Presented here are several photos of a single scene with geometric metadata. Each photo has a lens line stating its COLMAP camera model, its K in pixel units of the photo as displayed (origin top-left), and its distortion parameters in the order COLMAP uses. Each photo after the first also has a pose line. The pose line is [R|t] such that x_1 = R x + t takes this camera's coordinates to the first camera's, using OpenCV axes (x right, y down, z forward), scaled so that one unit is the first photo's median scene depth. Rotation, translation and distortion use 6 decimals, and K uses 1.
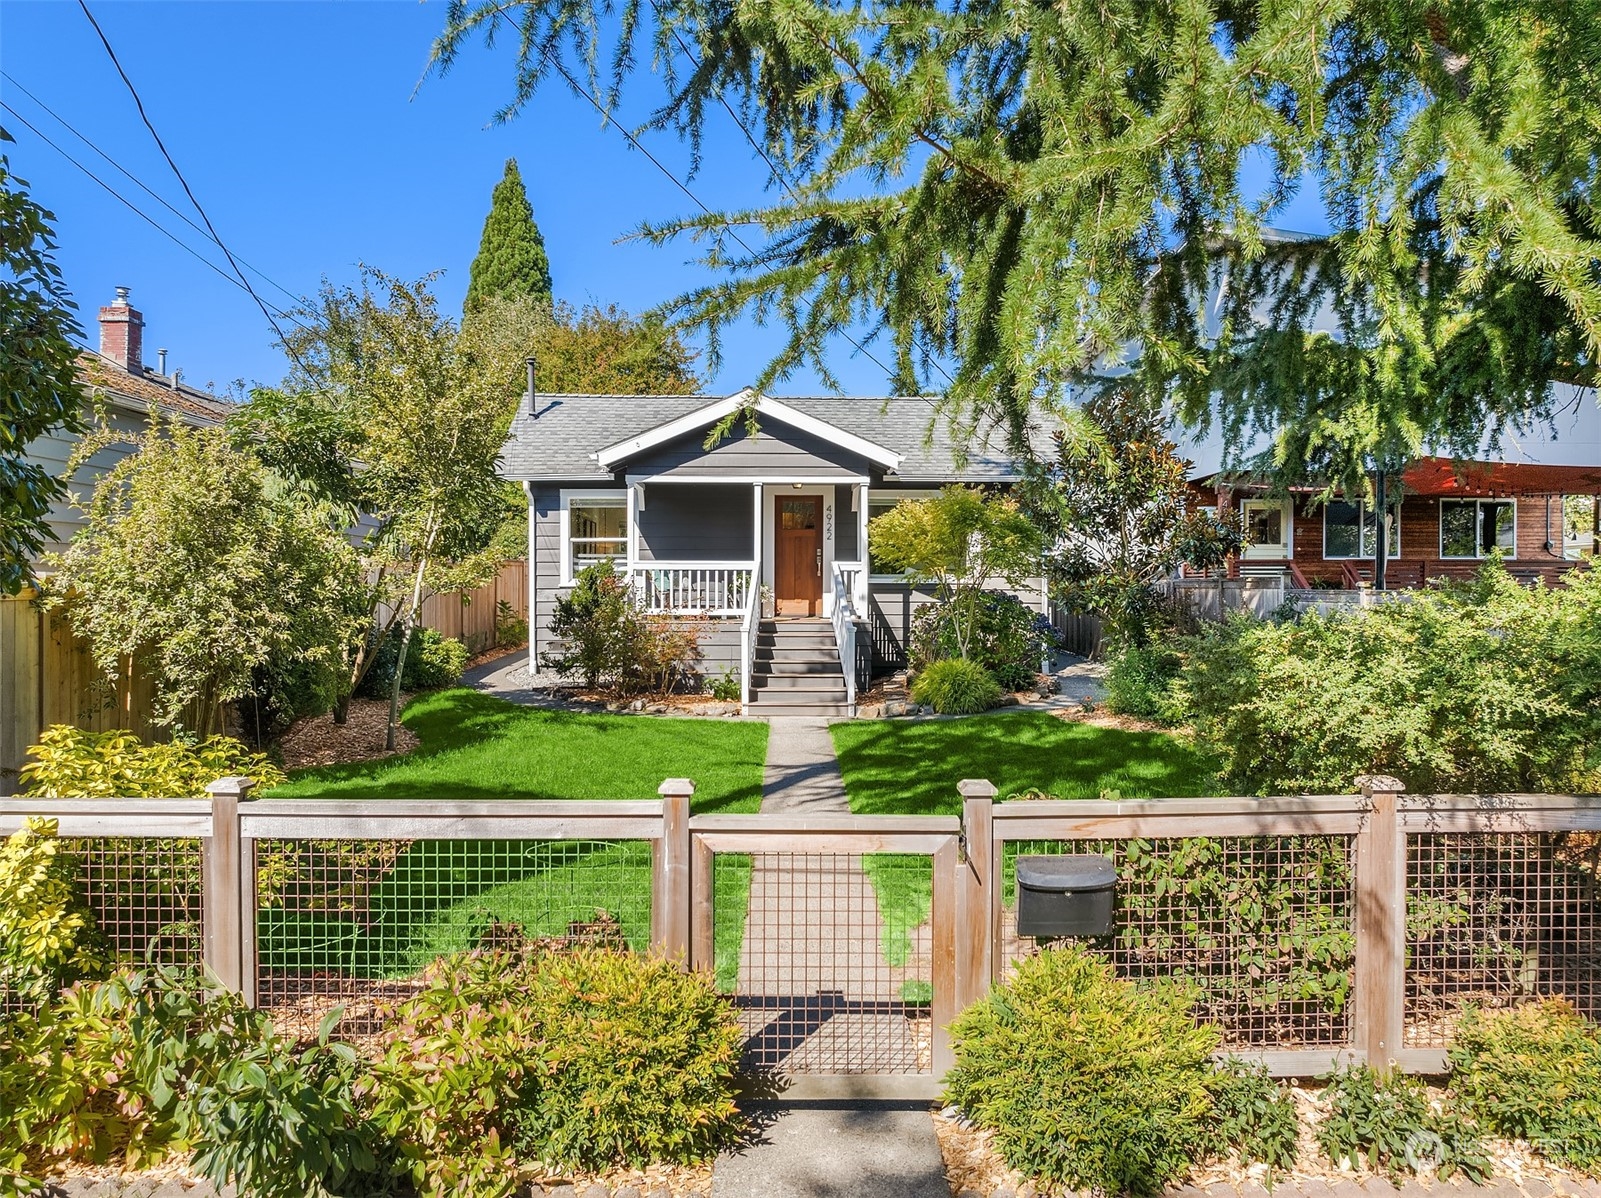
lens RADIAL K [[1177.9, 0, 800.5], [0, 1177.9, 599.0], [0, 0, 1]] dist [-0.064889, -0.000367]
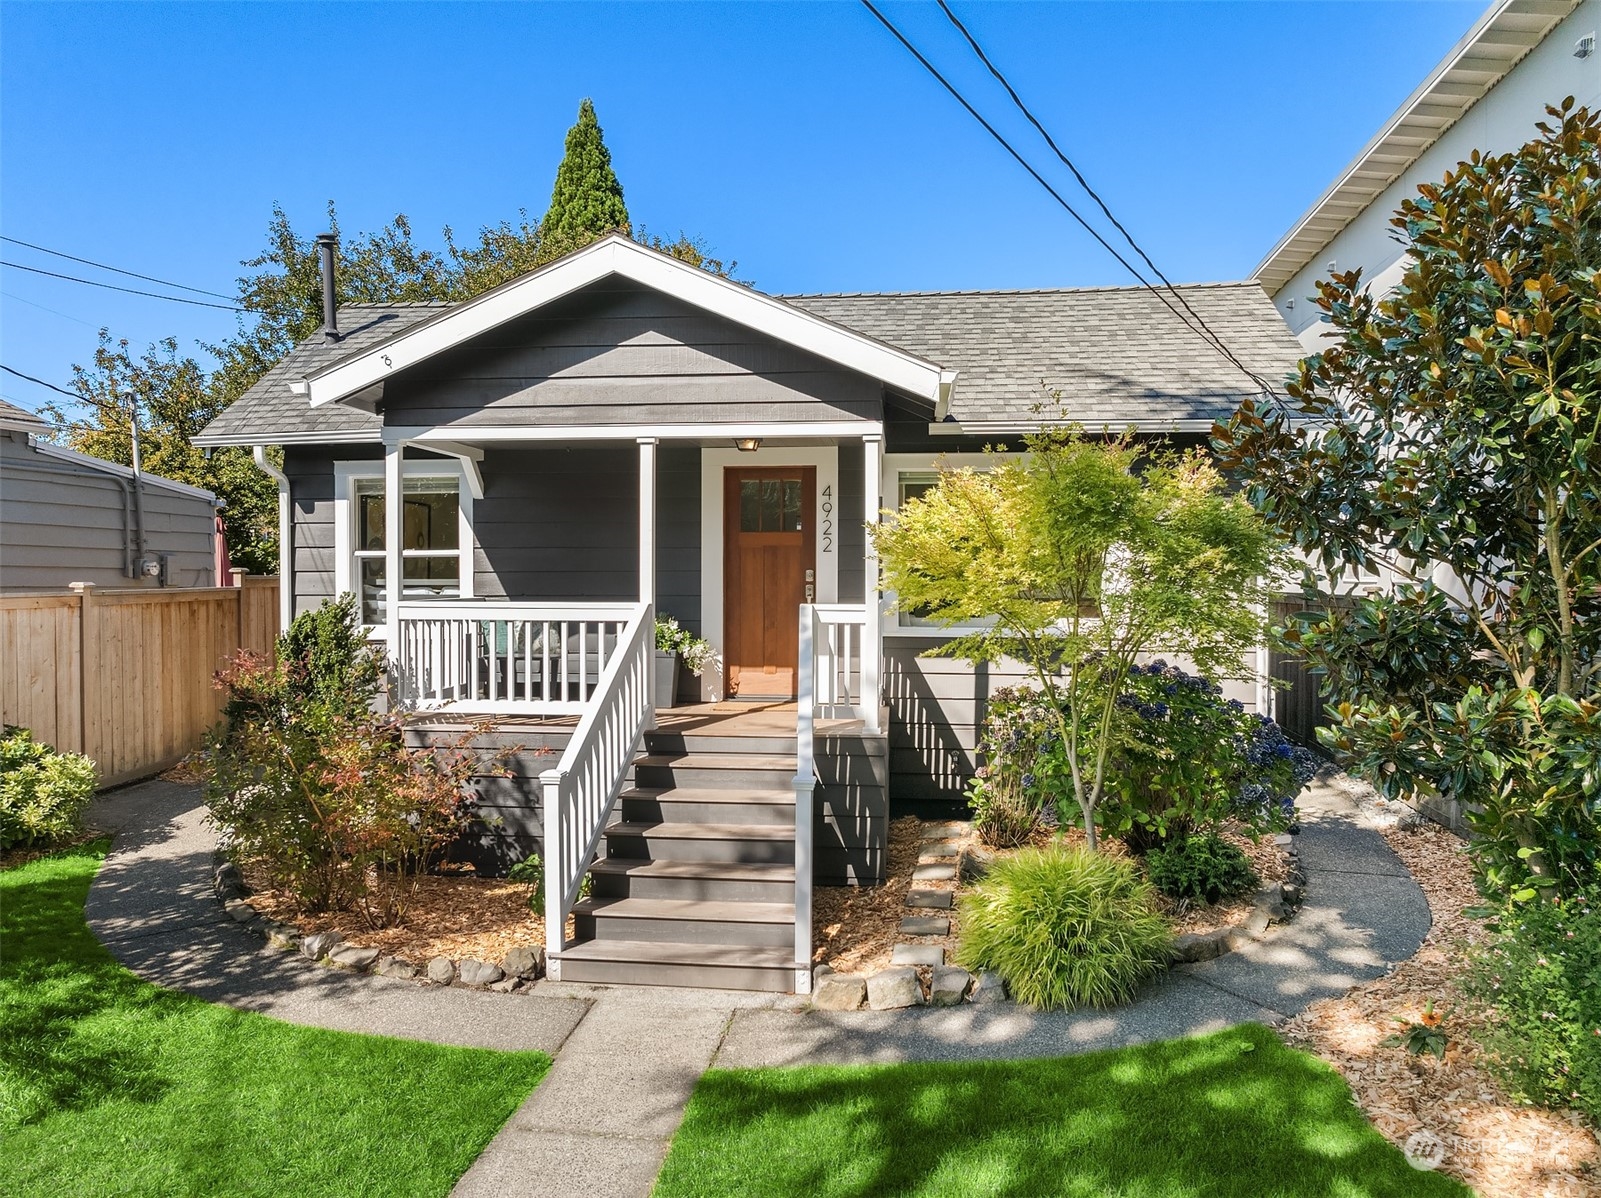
lens RADIAL K [[1177.9, 0, 800.5], [0, 1177.9, 599.0], [0, 0, 1]] dist [-0.064889, -0.000367]
pose [[0.991877, 0.002965, -0.127170, 0.077936], [-0.001675, 0.999946, 0.010243, -0.035558], [0.127193, -0.009947, 0.991828, 0.491276]]
